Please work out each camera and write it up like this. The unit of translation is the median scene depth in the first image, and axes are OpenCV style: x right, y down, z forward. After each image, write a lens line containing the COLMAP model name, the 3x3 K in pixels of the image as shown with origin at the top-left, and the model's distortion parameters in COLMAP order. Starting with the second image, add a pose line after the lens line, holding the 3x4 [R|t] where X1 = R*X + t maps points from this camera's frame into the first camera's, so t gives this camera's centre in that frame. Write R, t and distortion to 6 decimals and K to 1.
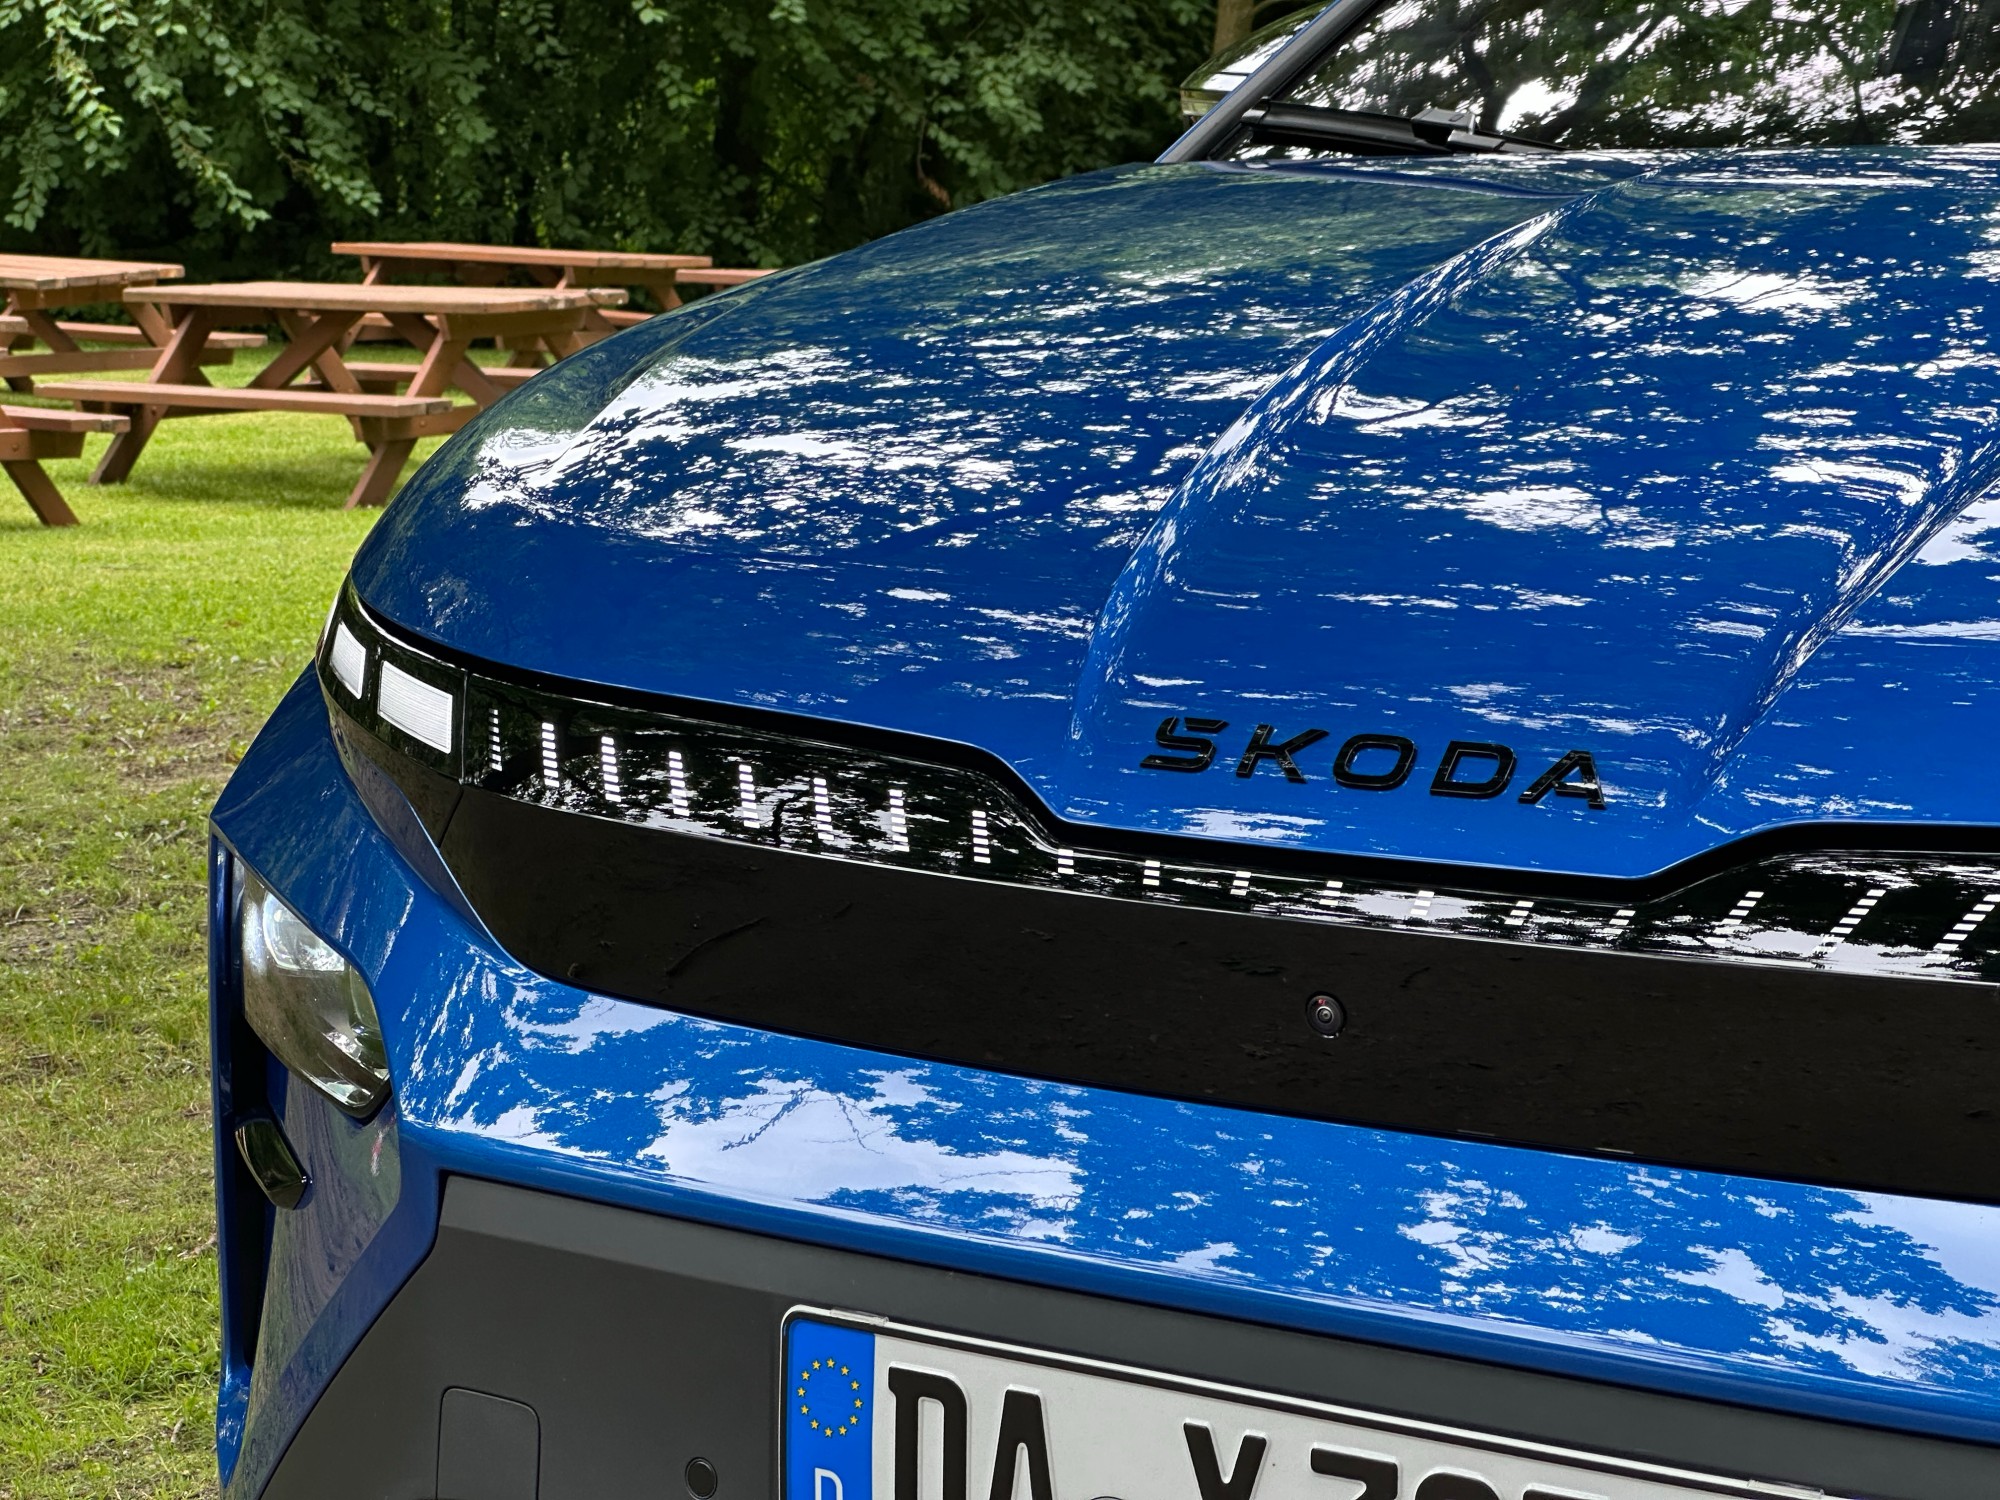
lens RADIAL K [[4627.9, 0, 1000.6], [0, 4627.9, 747.9], [0, 0, 1]] dist [0.202608, 0.000000]
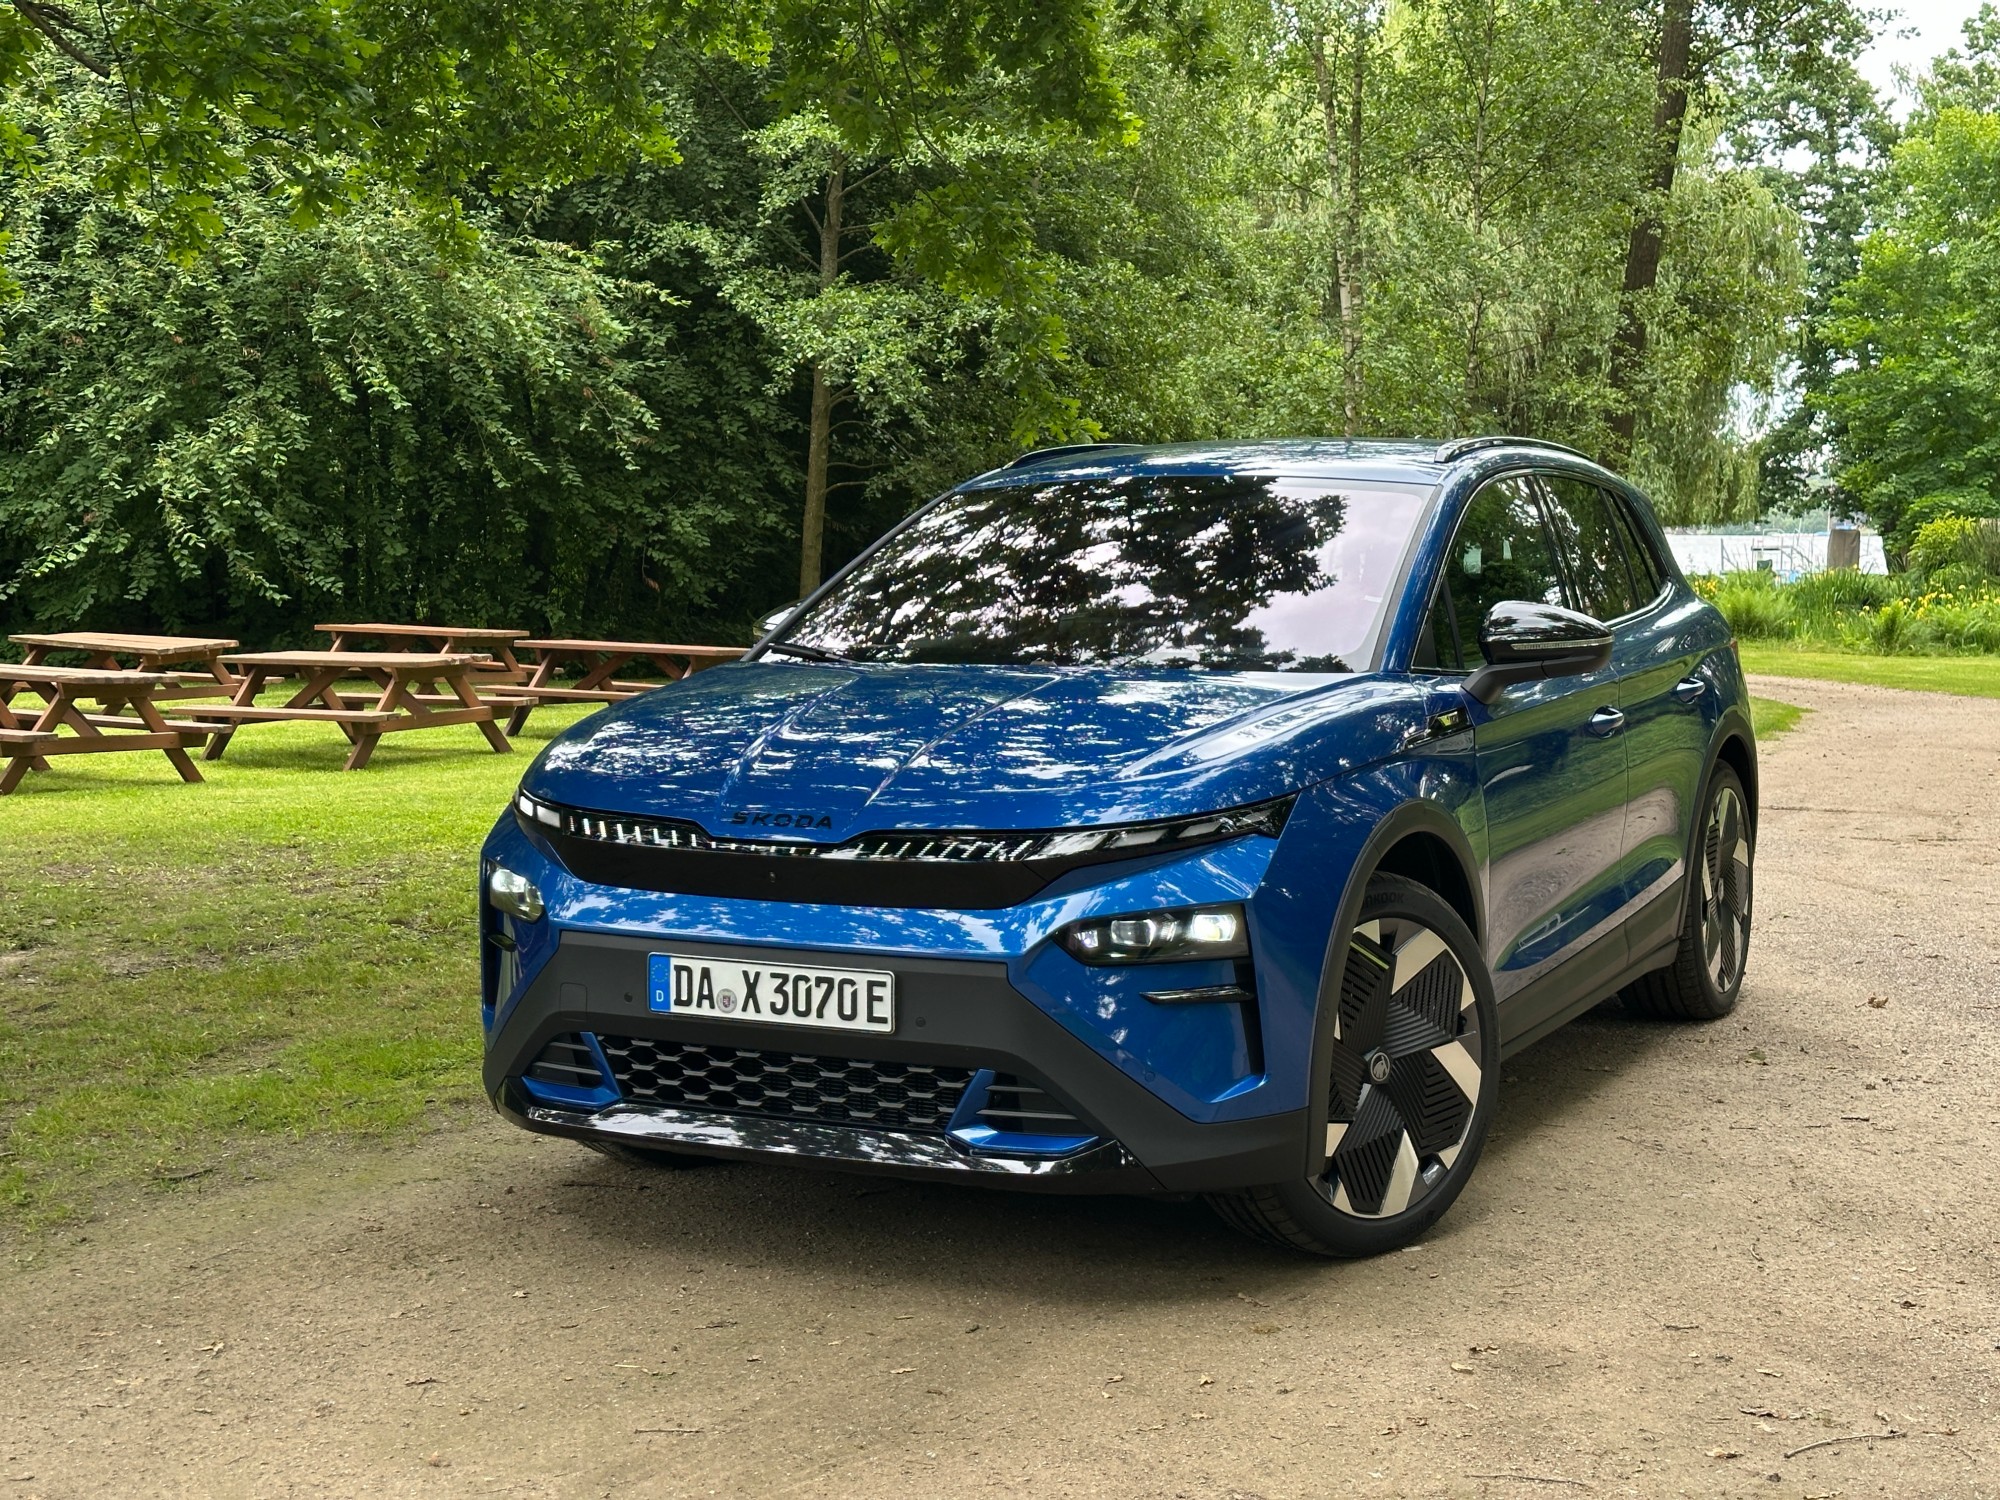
lens RADIAL K [[2884.7, 0, 1006.7], [0, 2884.7, 749.8], [0, 0, 1]] dist [0.125423, 0.000000]
pose [[0.994671, -0.003480, 0.103045, 0.000722], [0.009564, 0.998235, -0.058607, 0.009461], [-0.102660, 0.059280, 0.992949, -0.168038]]
